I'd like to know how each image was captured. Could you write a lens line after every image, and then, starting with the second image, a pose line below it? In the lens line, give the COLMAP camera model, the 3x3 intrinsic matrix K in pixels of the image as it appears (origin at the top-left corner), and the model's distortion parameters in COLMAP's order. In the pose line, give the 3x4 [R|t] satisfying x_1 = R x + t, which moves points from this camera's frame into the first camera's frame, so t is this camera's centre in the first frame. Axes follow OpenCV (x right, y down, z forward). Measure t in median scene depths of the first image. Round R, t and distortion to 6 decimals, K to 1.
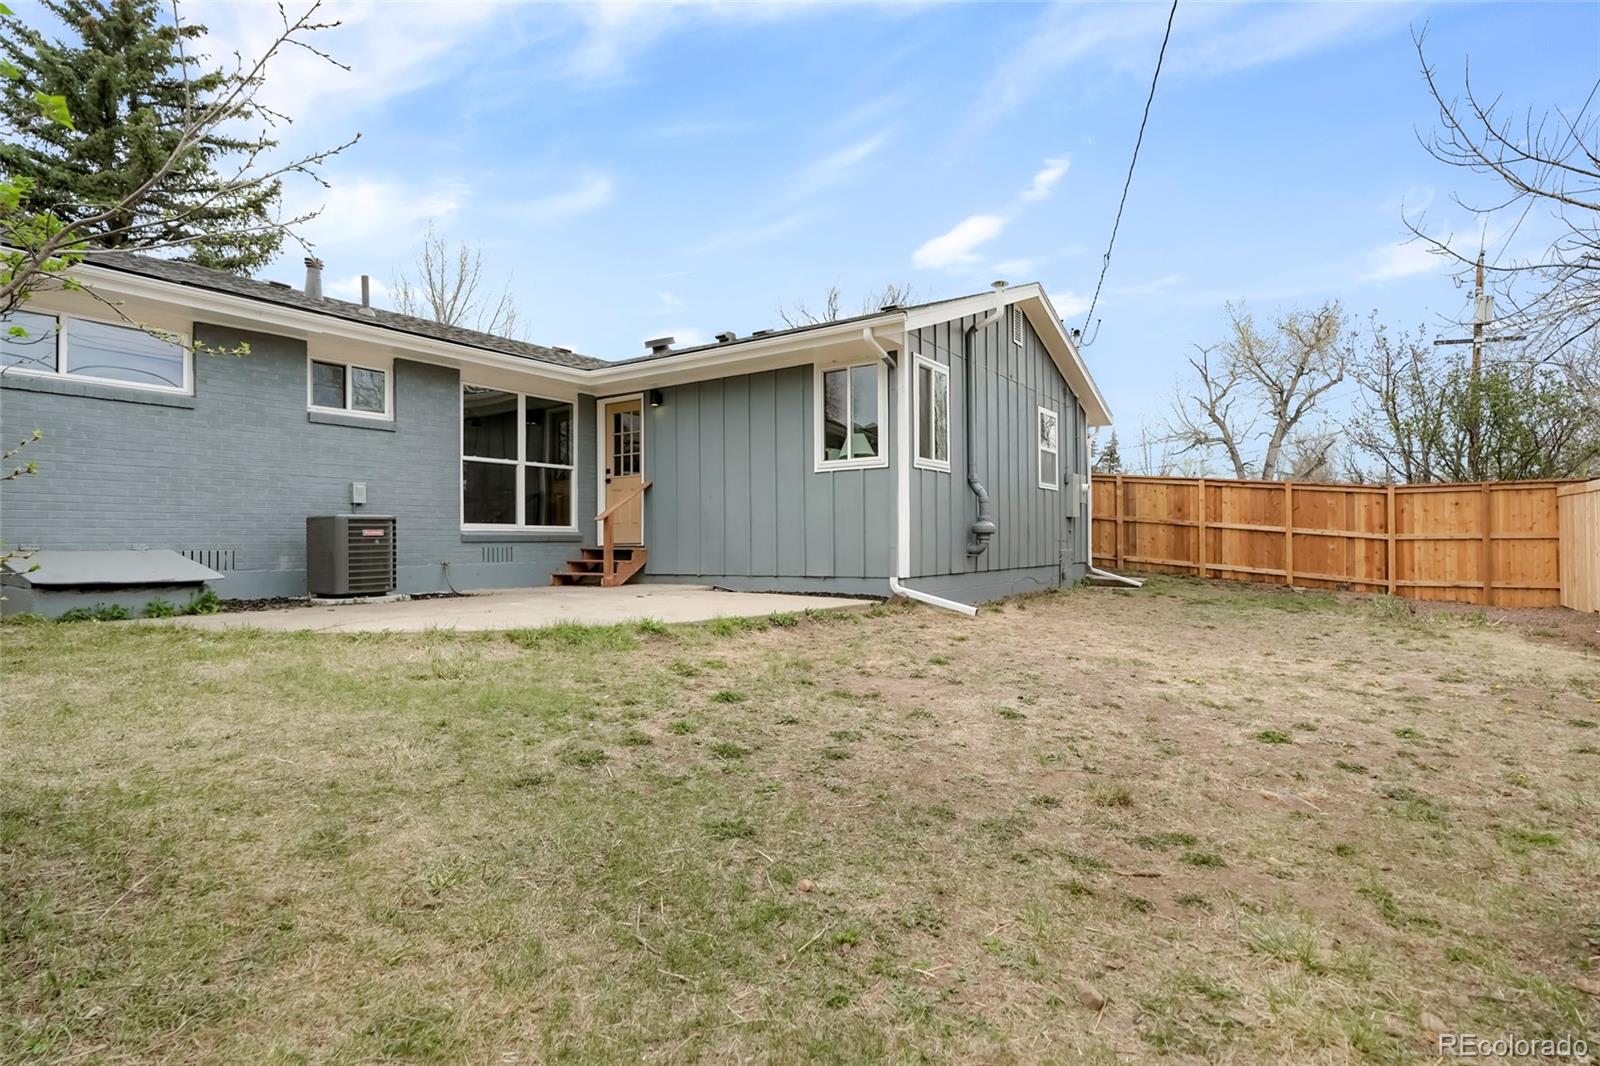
lens RADIAL K [[797.1, 0, 817.0], [0, 797.1, 530.5], [0, 0, 1]] dist [-0.000001, 0.000623]
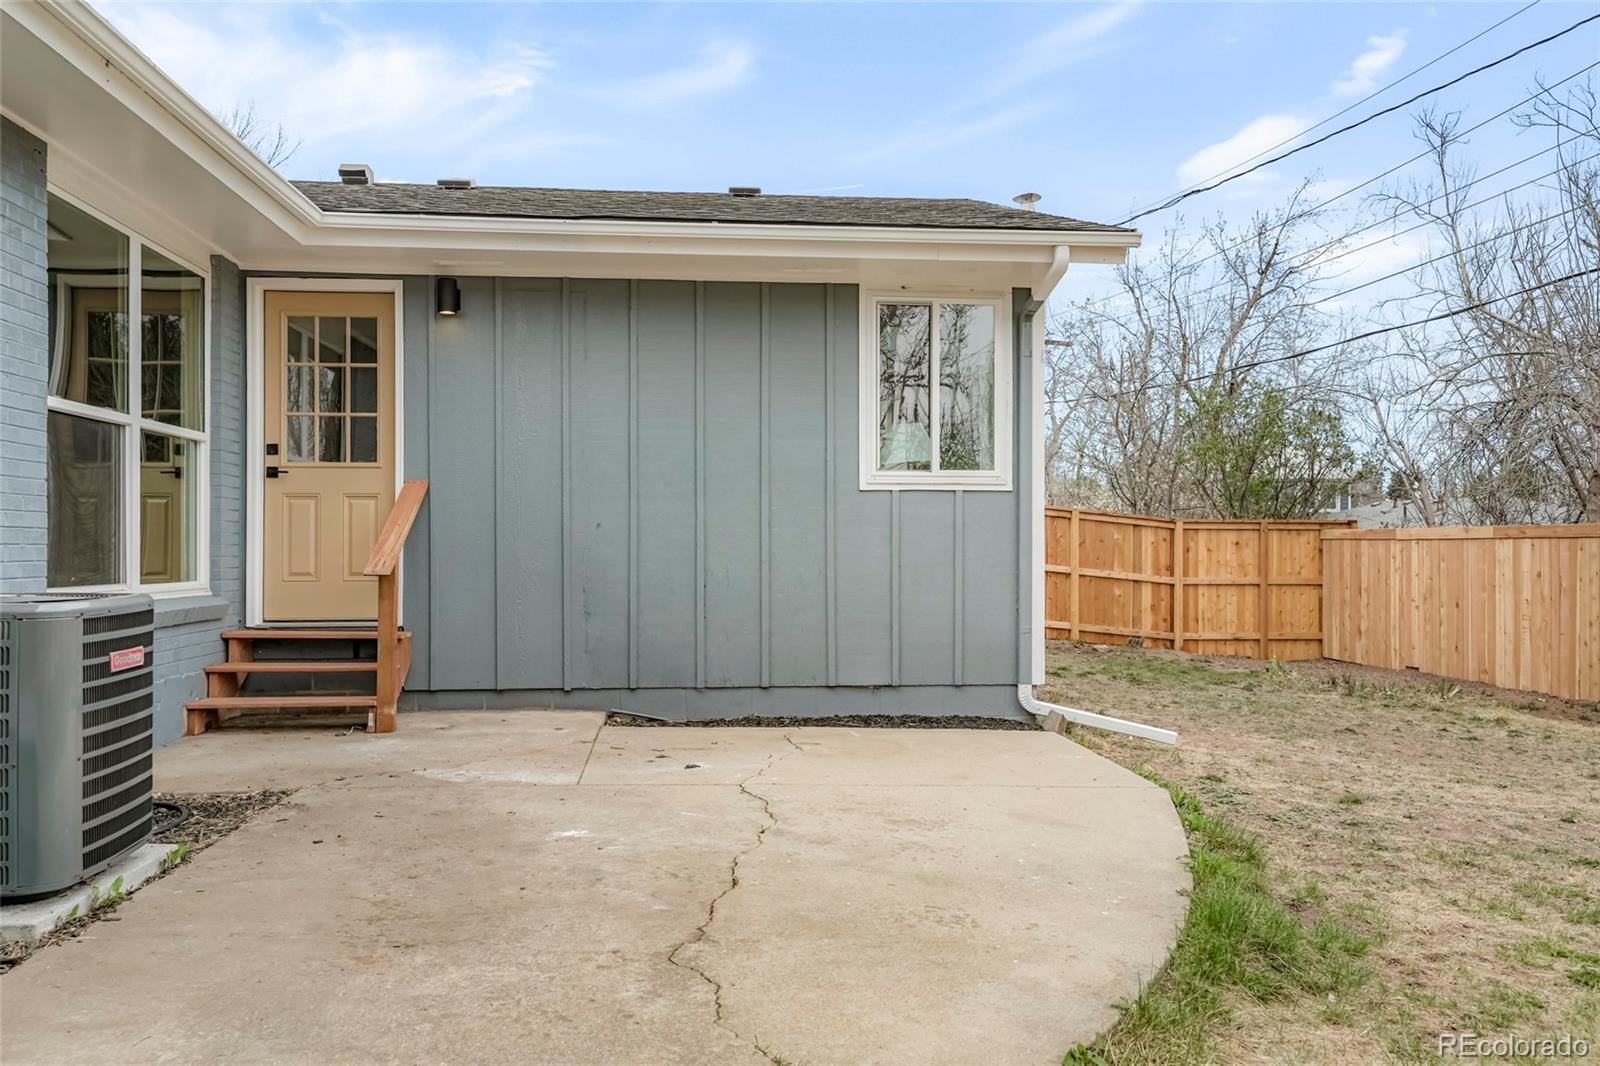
lens RADIAL K [[1169.2, 0, 793.9], [0, 1169.2, 537.4], [0, 0, 1]] dist [0.020783, -0.004938]
pose [[0.789426, 0.017805, 0.613587, -0.443312], [-0.020509, 0.999786, -0.002625, -0.032940], [-0.613503, -0.010512, 0.789623, 0.352597]]
